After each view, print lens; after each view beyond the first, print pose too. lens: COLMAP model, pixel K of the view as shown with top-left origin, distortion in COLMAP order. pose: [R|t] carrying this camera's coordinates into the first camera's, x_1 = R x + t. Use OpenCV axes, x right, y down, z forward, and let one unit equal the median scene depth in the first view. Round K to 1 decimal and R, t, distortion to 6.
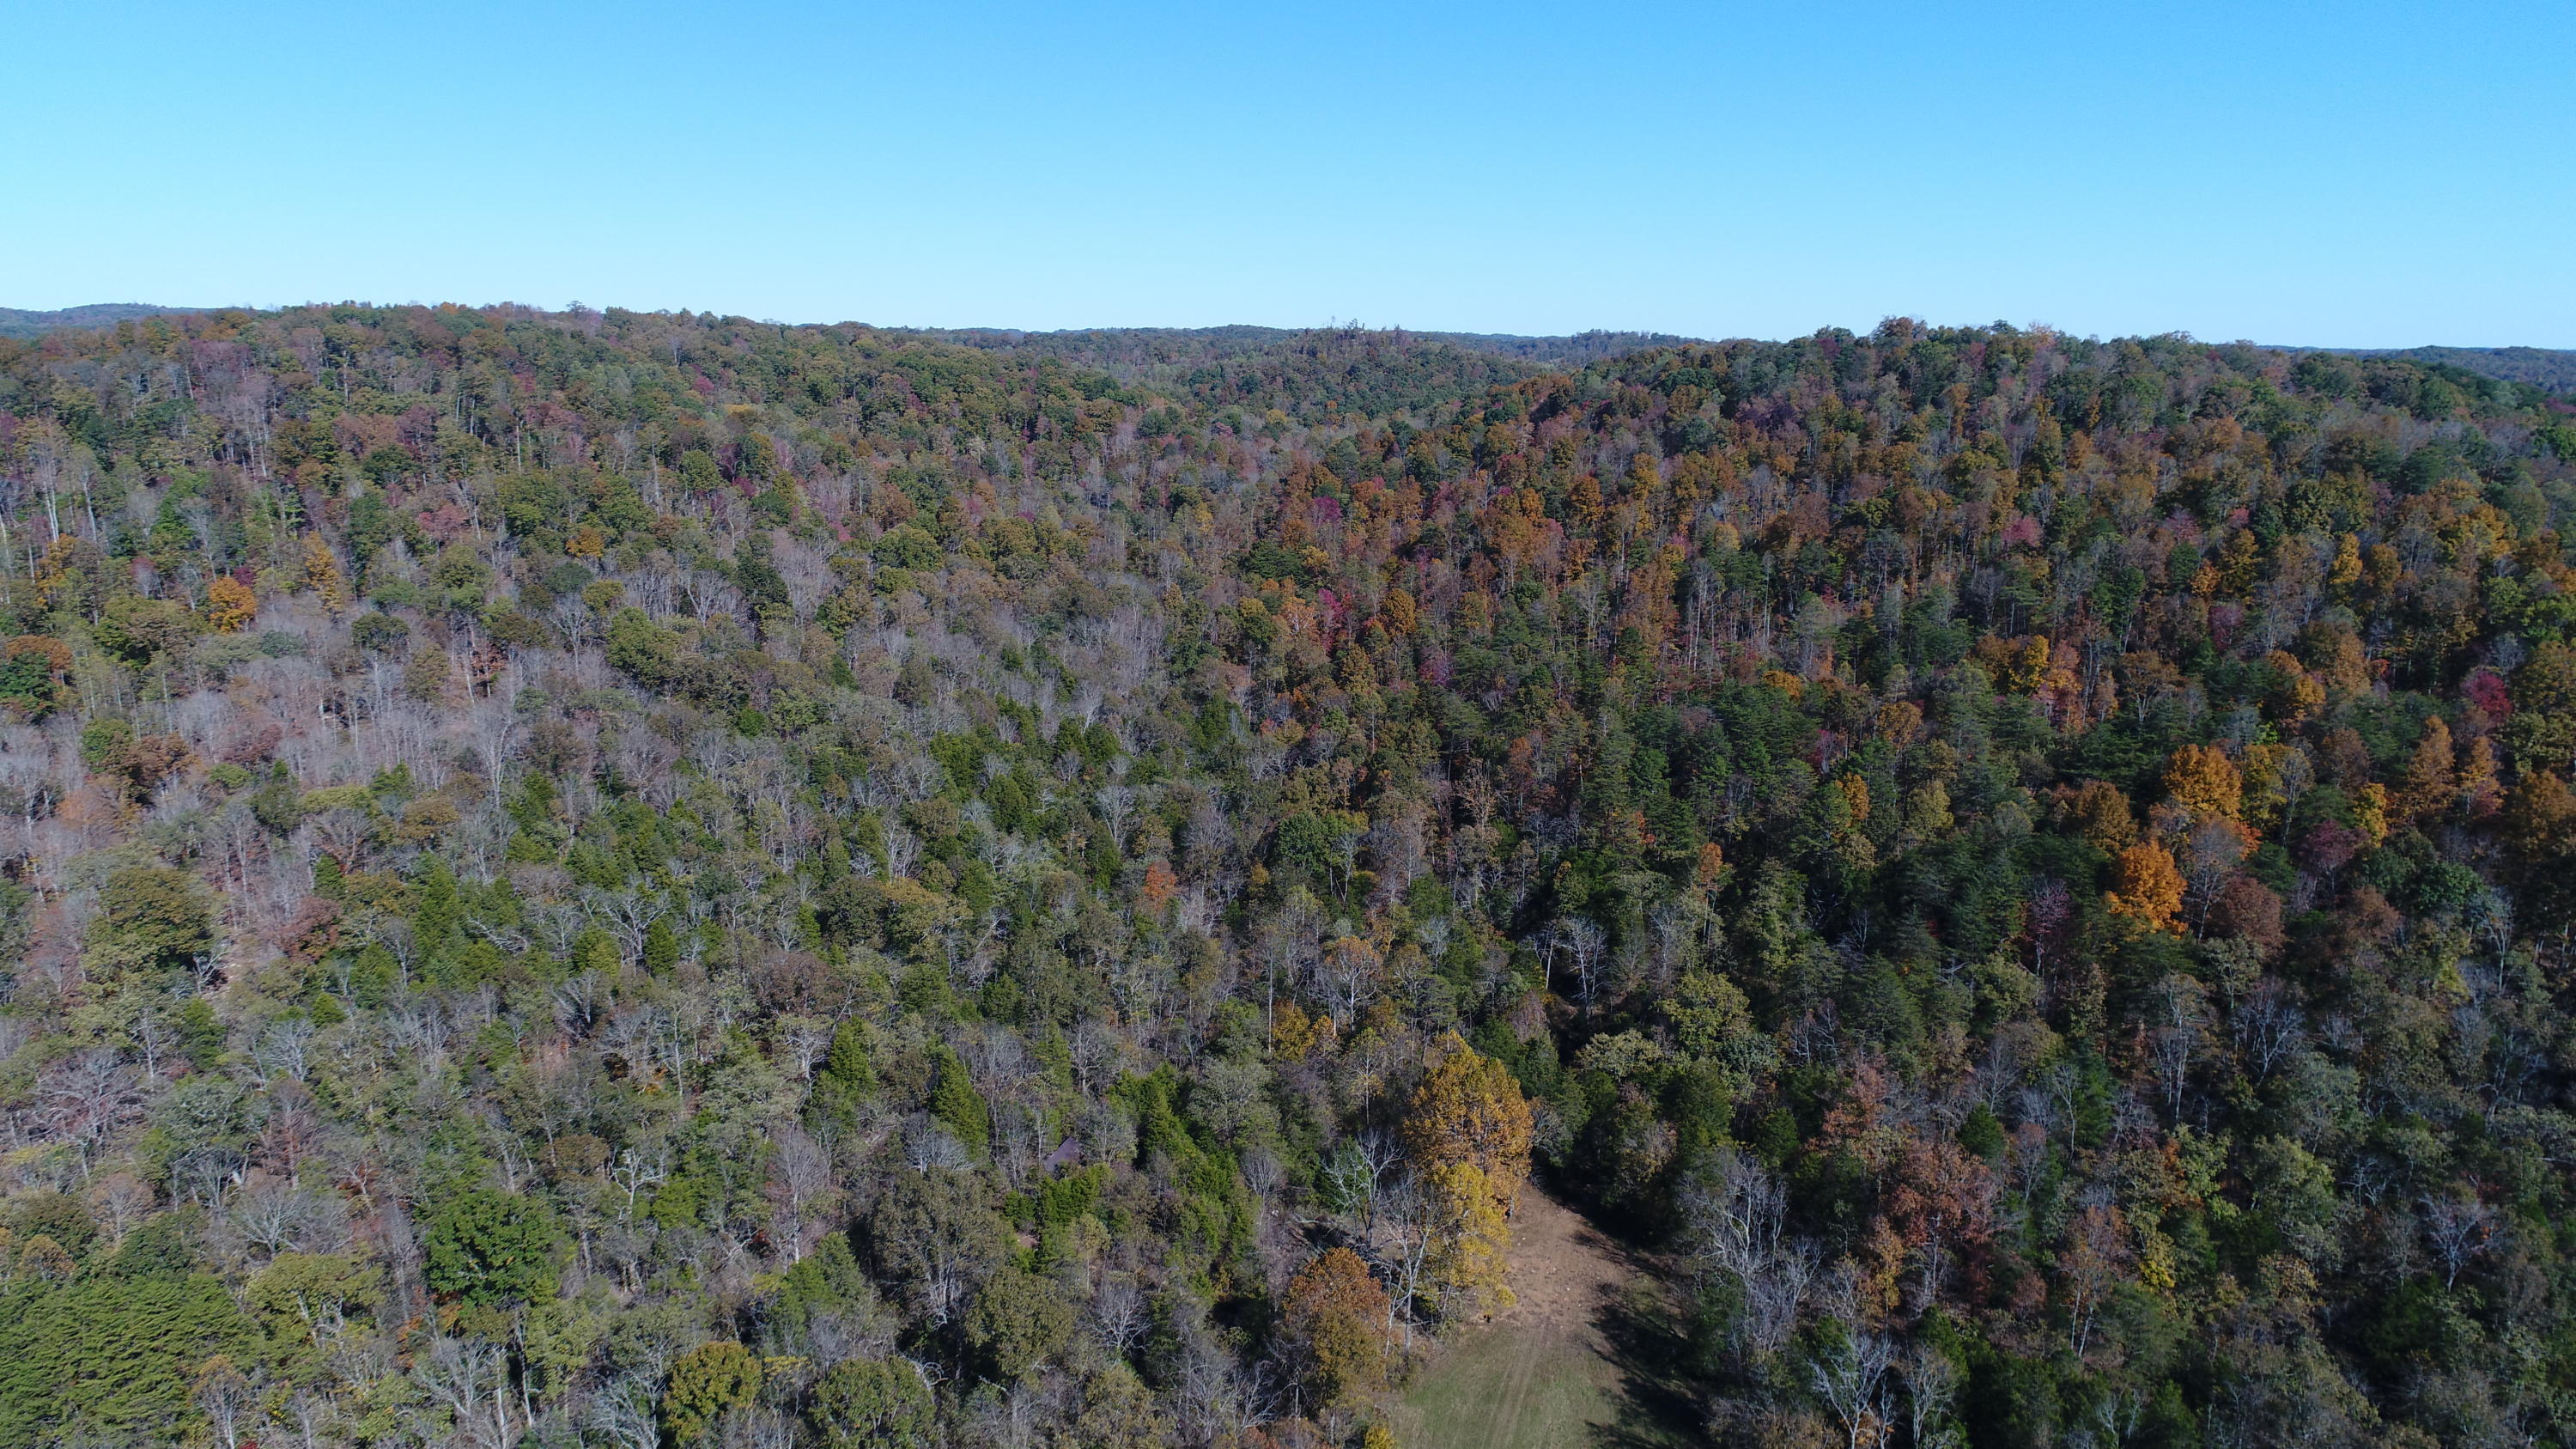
lens RADIAL K [[1723.1, 0, 1286.4], [0, 1723.1, 737.2], [0, 0, 1]] dist [0.001111, 0.000775]
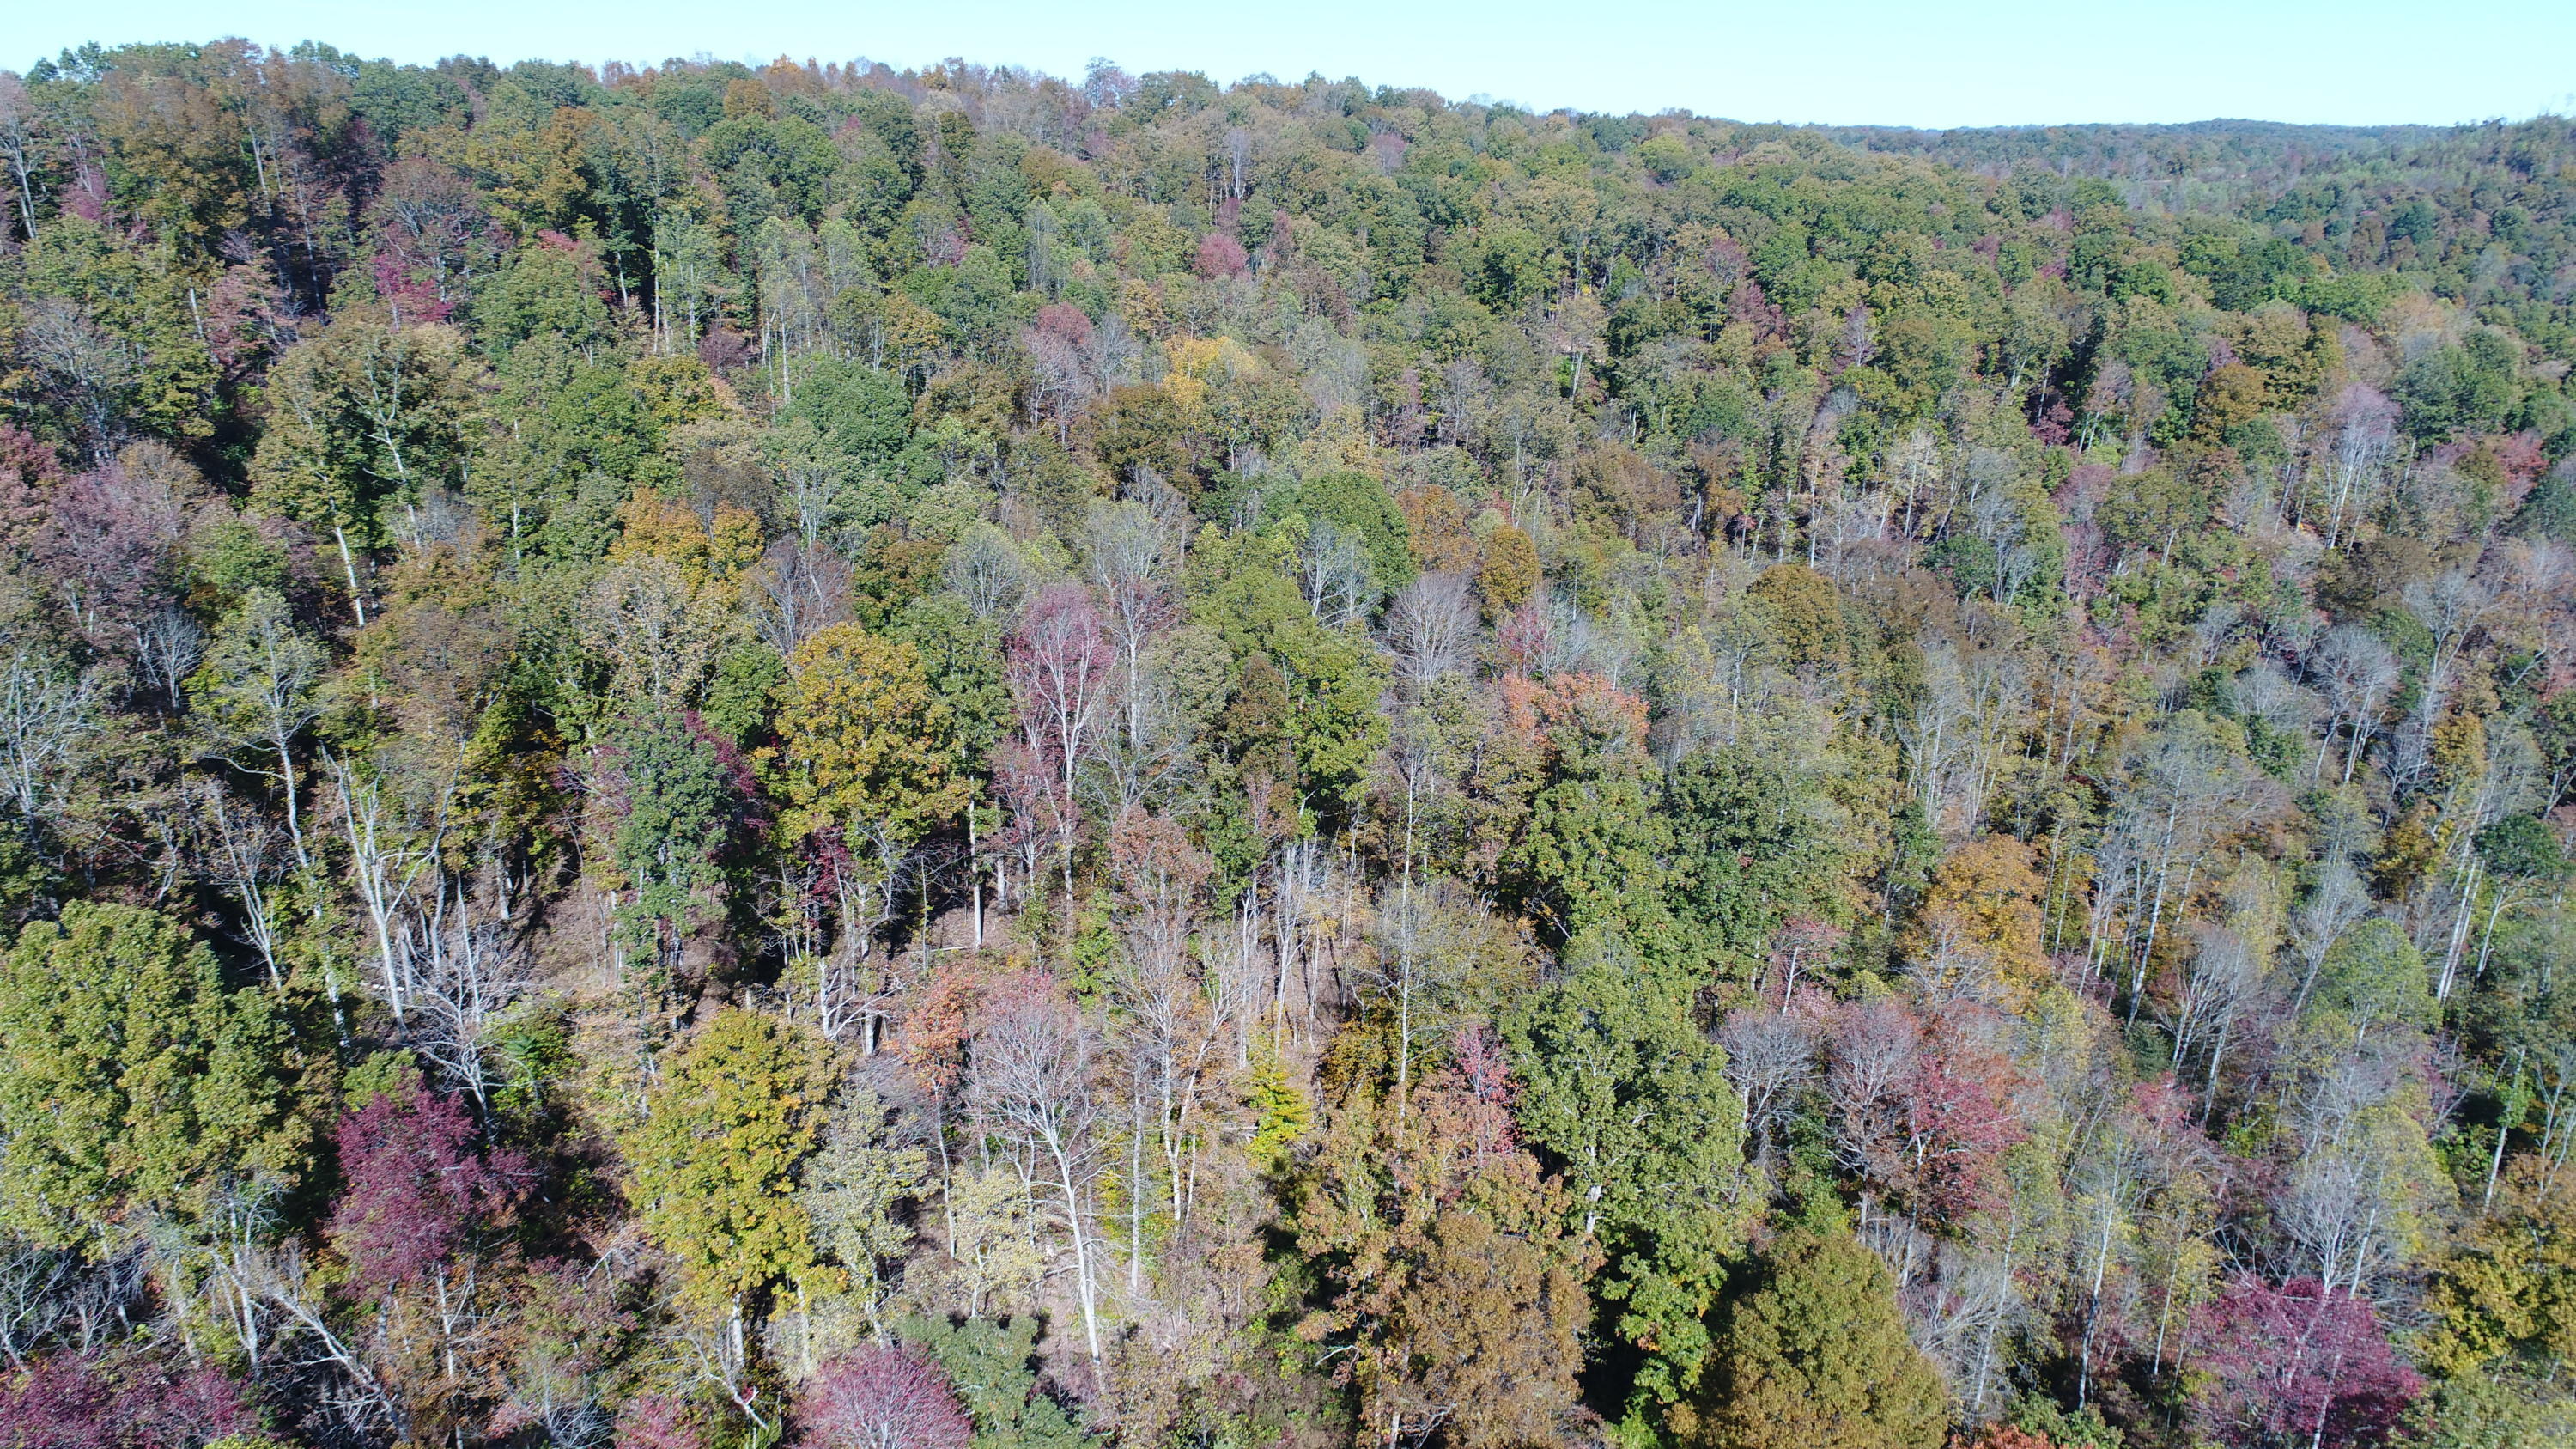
lens RADIAL K [[1723.1, 0, 1285.5], [0, 1723.1, 731.3], [0, 0, 1]] dist [0.001111, 0.000775]
pose [[0.887931, 0.150121, -0.434790, -0.123421], [-0.104177, 0.986314, 0.127796, -0.135500], [0.448024, -0.068179, 0.891418, 0.588646]]
